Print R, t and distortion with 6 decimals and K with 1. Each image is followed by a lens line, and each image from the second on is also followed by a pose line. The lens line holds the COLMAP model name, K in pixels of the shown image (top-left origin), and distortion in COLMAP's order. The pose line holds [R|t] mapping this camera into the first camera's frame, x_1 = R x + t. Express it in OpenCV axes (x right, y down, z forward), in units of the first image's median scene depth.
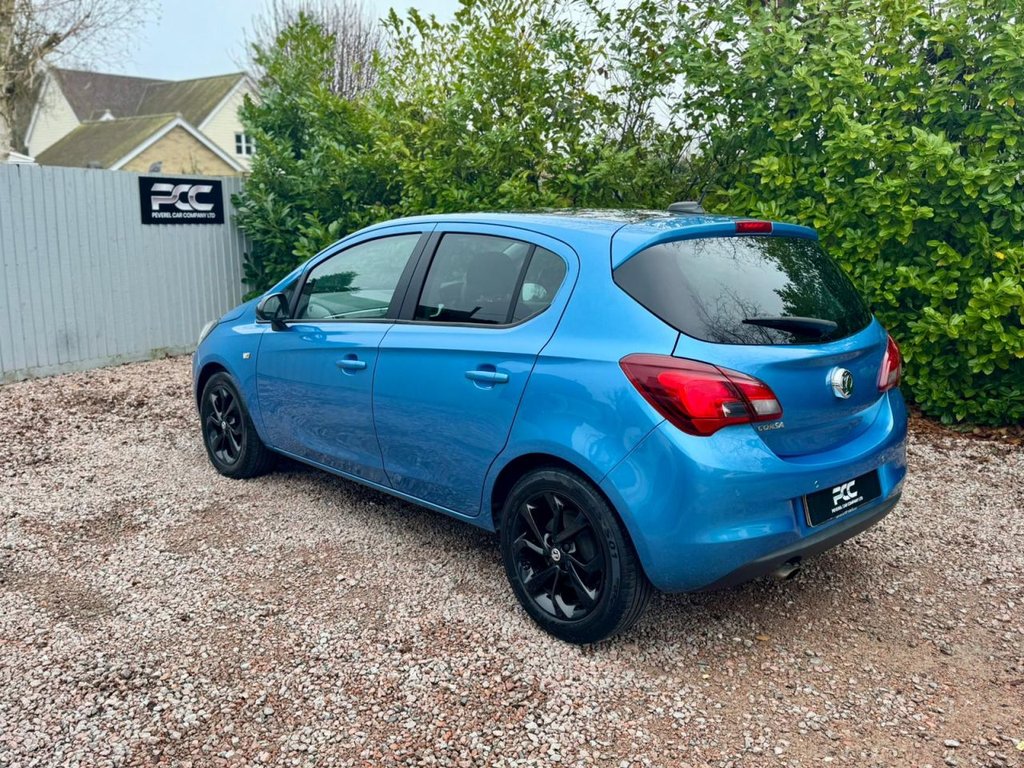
lens RADIAL K [[868.2, 0, 513.9], [0, 868.2, 383.1], [0, 0, 1]] dist [0.061862, -0.093771]
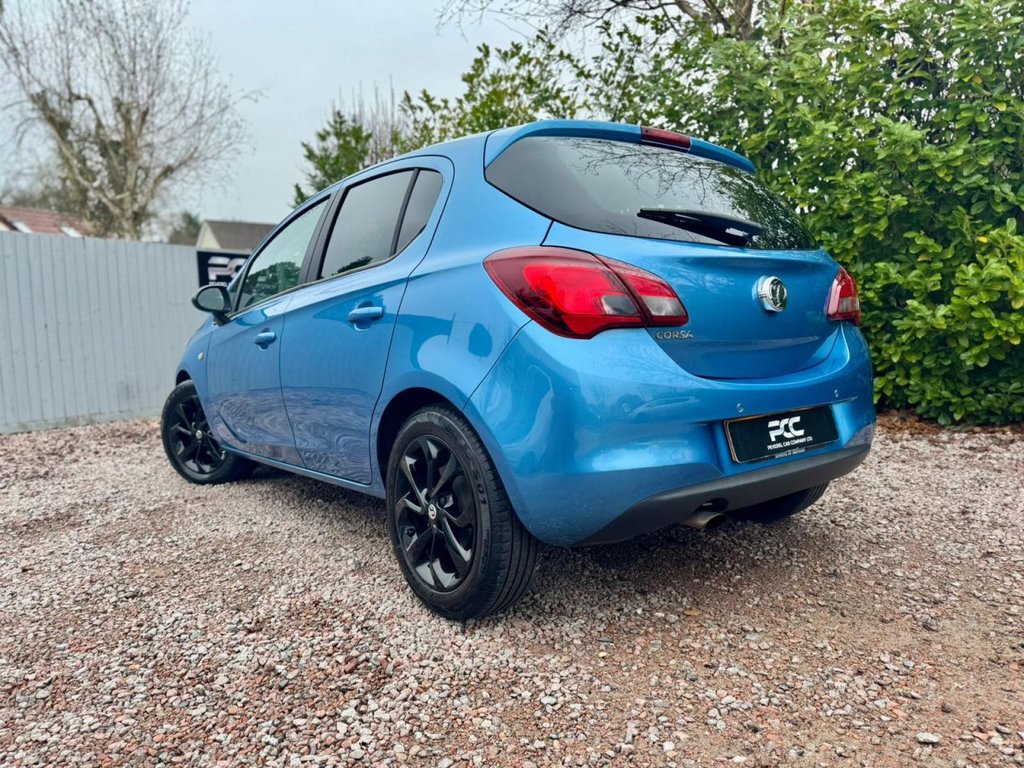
lens RADIAL K [[723.6, 0, 515.2], [0, 723.6, 388.9], [0, 0, 1]] dist [0.007547, -0.005470]
pose [[0.994623, -0.038972, -0.095948, 0.164059], [0.028827, 0.994061, -0.104939, 0.127794], [0.099468, 0.101609, 0.989839, 0.255142]]
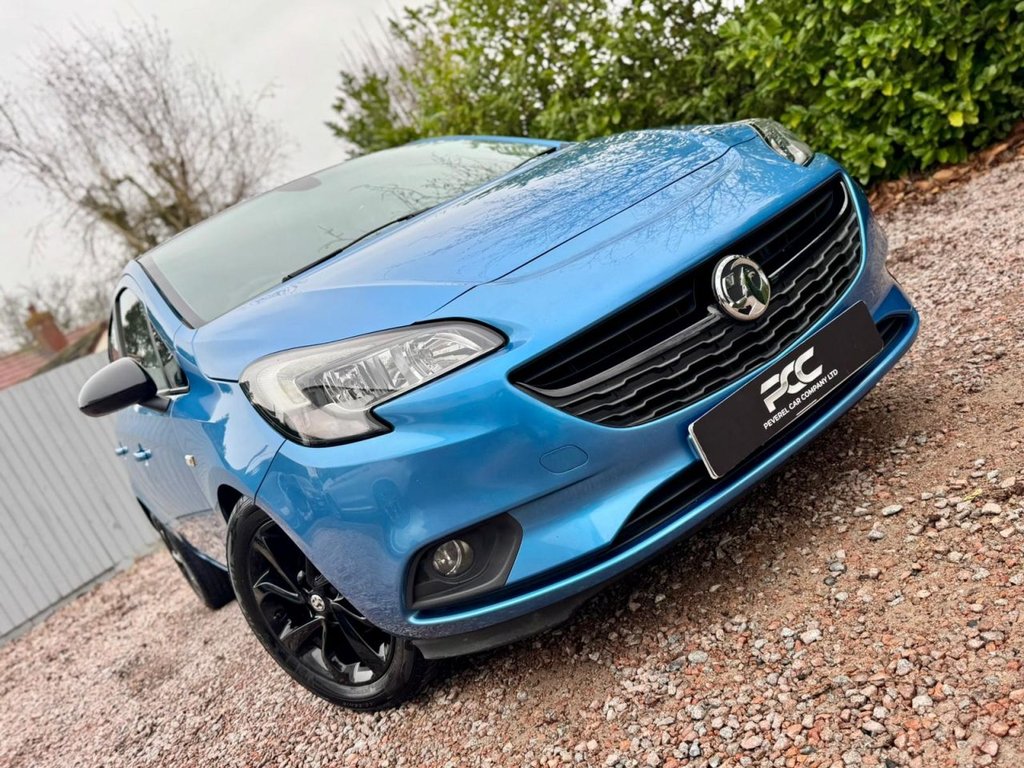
lens RADIAL K [[883.7, 0, 515.9], [0, 883.7, 386.4], [0, 0, 1]] dist [0.007908, -0.007292]
pose [[0.841483, -0.404357, -0.358333, 0.365016], [0.408120, 0.910328, -0.068852, 0.168777], [0.354041, -0.088305, 0.931052, 0.170860]]
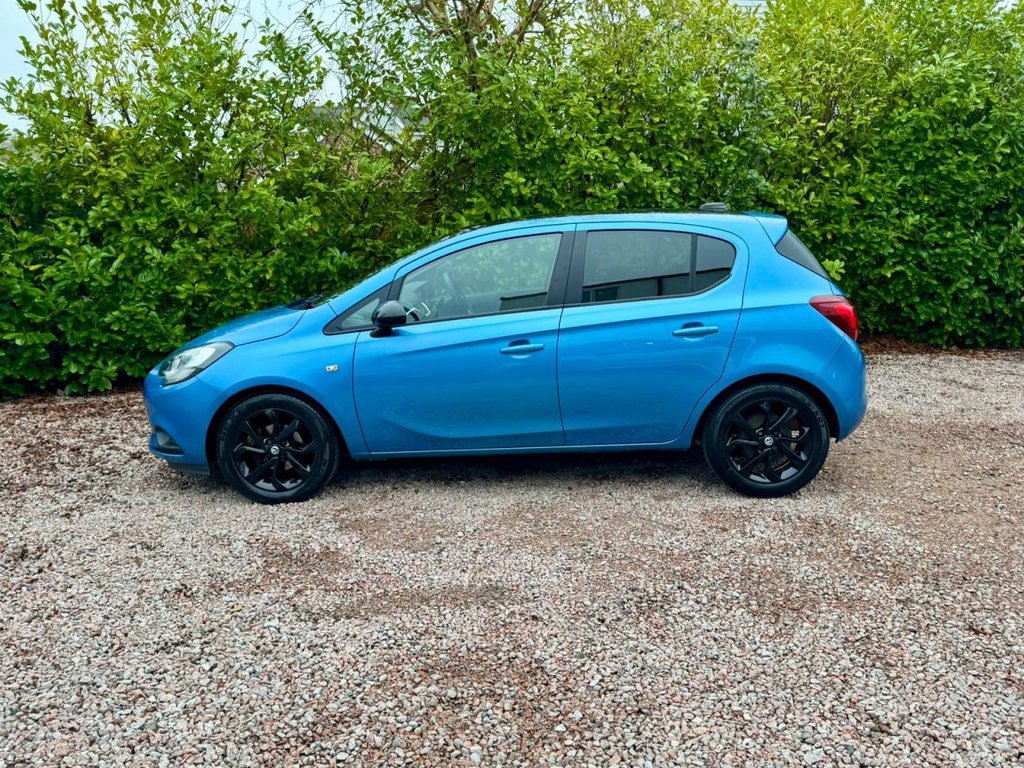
lens RADIAL K [[868.2, 0, 513.9], [0, 868.2, 383.1], [0, 0, 1]] dist [0.061862, -0.093771]
pose [[0.703479, -0.156839, 0.693195, -1.034551], [0.163843, 0.984864, 0.056557, -0.045047], [-0.691573, 0.073788, 0.718528, 0.190788]]
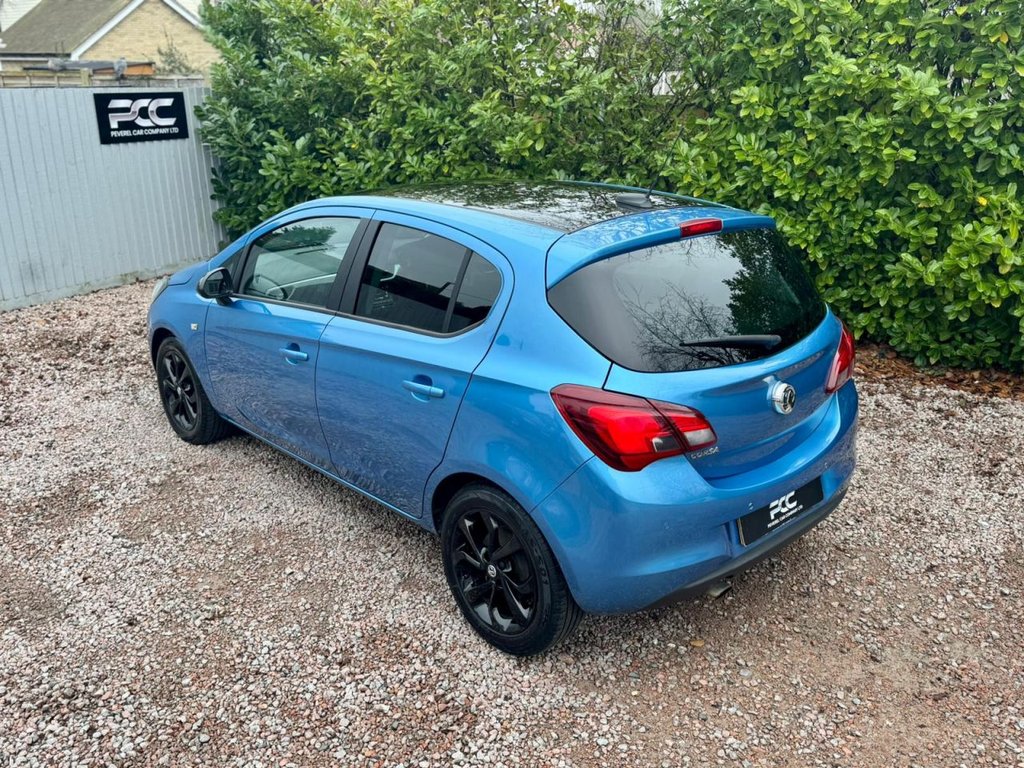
lens RADIAL K [[868.2, 0, 513.9], [0, 868.2, 383.1], [0, 0, 1]] dist [0.061862, -0.093771]
pose [[0.999979, -0.005688, -0.003122, 0.064206], [0.006081, 0.989410, 0.145017, -0.133277], [0.002264, -0.145033, 0.989424, 0.031310]]
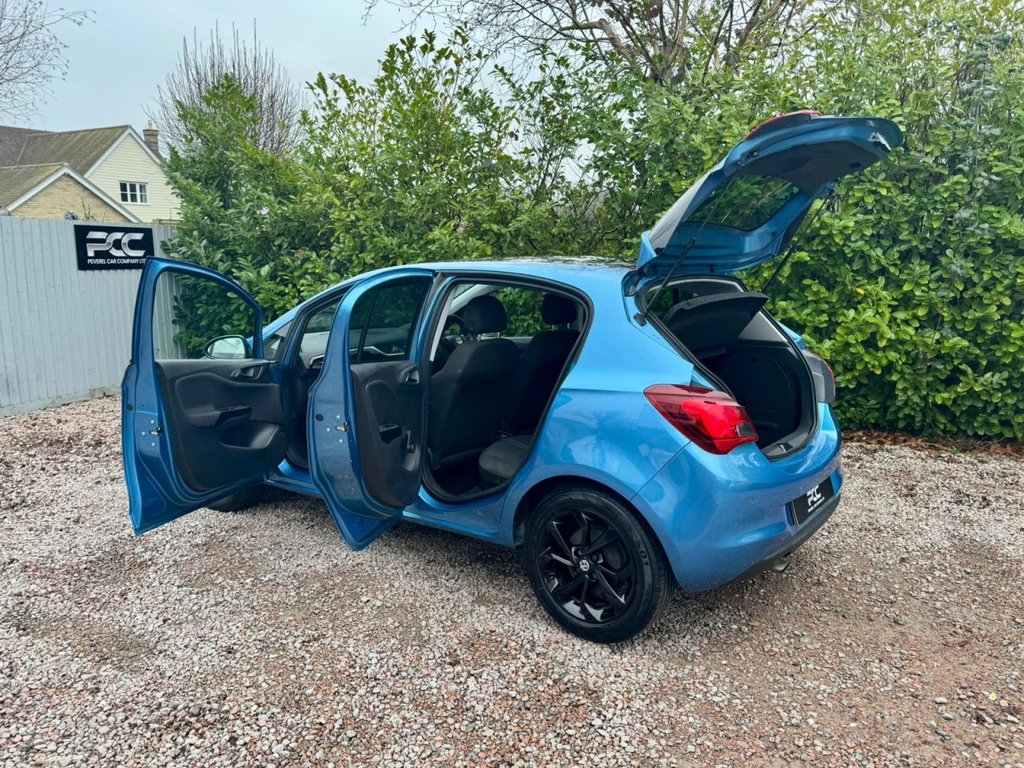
lens RADIAL K [[765.7, 0, 508.8], [0, 765.7, 389.1], [0, 0, 1]] dist [0.028434, -0.036483]
pose [[0.985834, -0.034033, 0.164234, -0.166115], [0.037022, 0.999199, -0.015173, -0.015217], [-0.163586, 0.021038, 0.986305, 0.029983]]
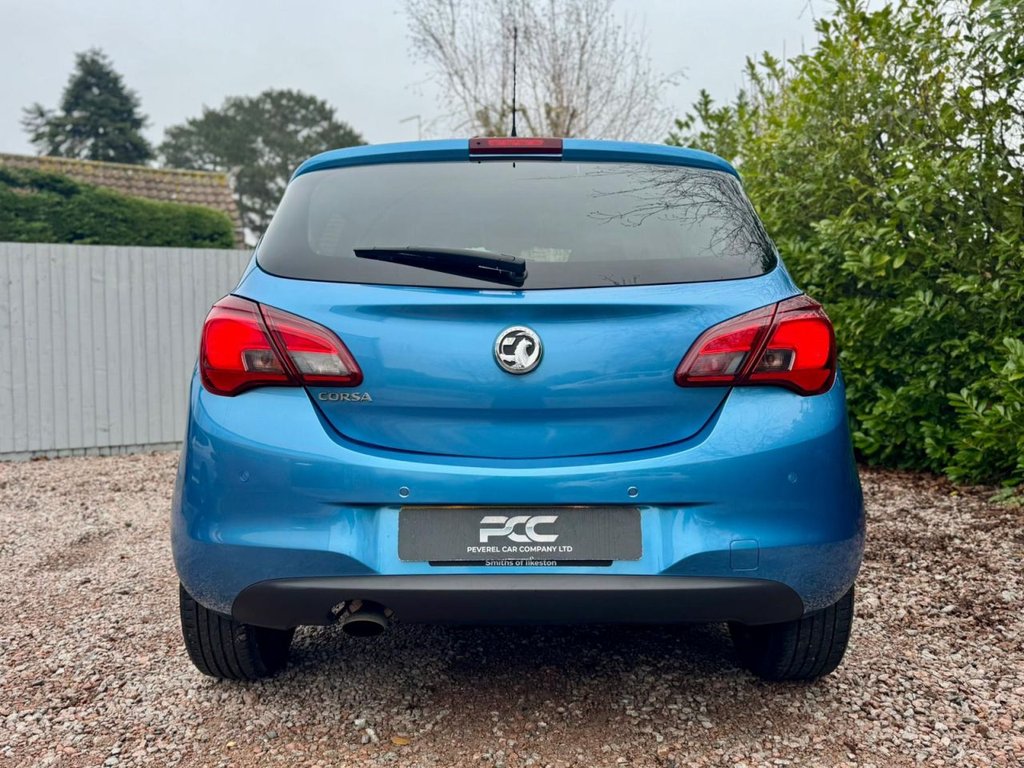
lens RADIAL K [[899.8, 0, 490.0], [0, 899.8, 379.0], [0, 0, 1]] dist [0.014631, -0.017336]
pose [[0.720418, 0.002282, -0.693536, 0.674552], [-0.111321, 0.987409, -0.112388, 0.079440], [0.684547, 0.158171, 0.711602, 0.444882]]
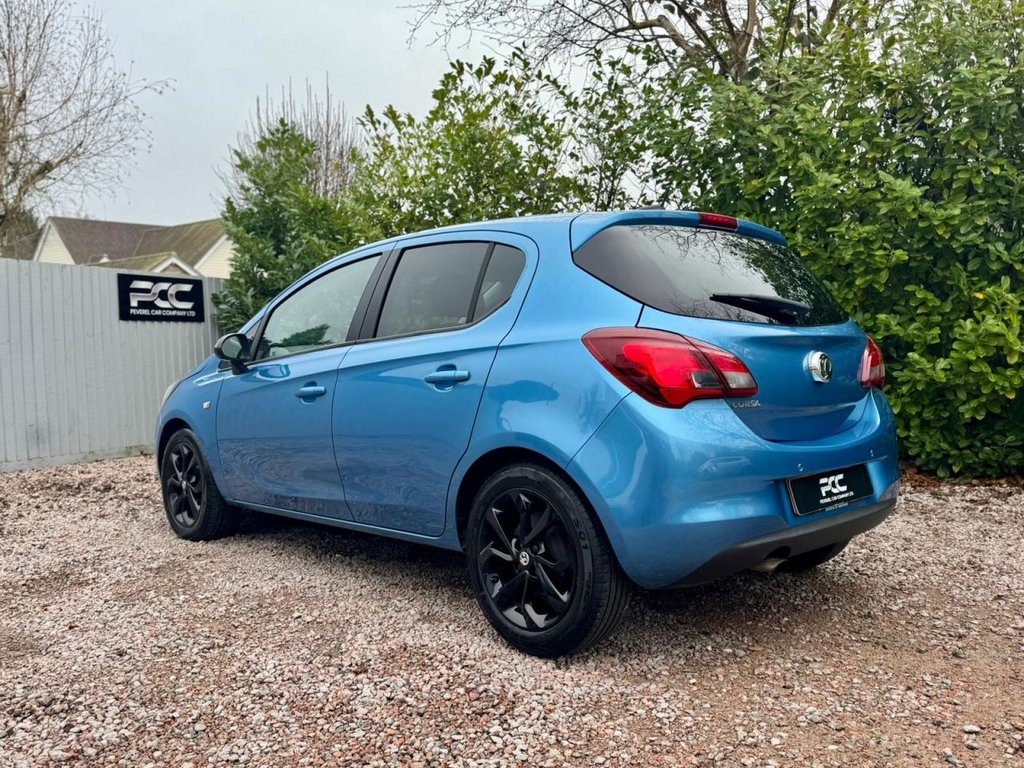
lens RADIAL K [[871.5, 0, 512.0], [0, 871.5, 395.3], [0, 0, 1]] dist [0.049561, -0.071084]
pose [[0.999482, -0.031806, 0.004862, 0.029890], [0.032174, 0.989664, -0.139753, 0.127133], [-0.000367, 0.139837, 0.990174, 0.053633]]
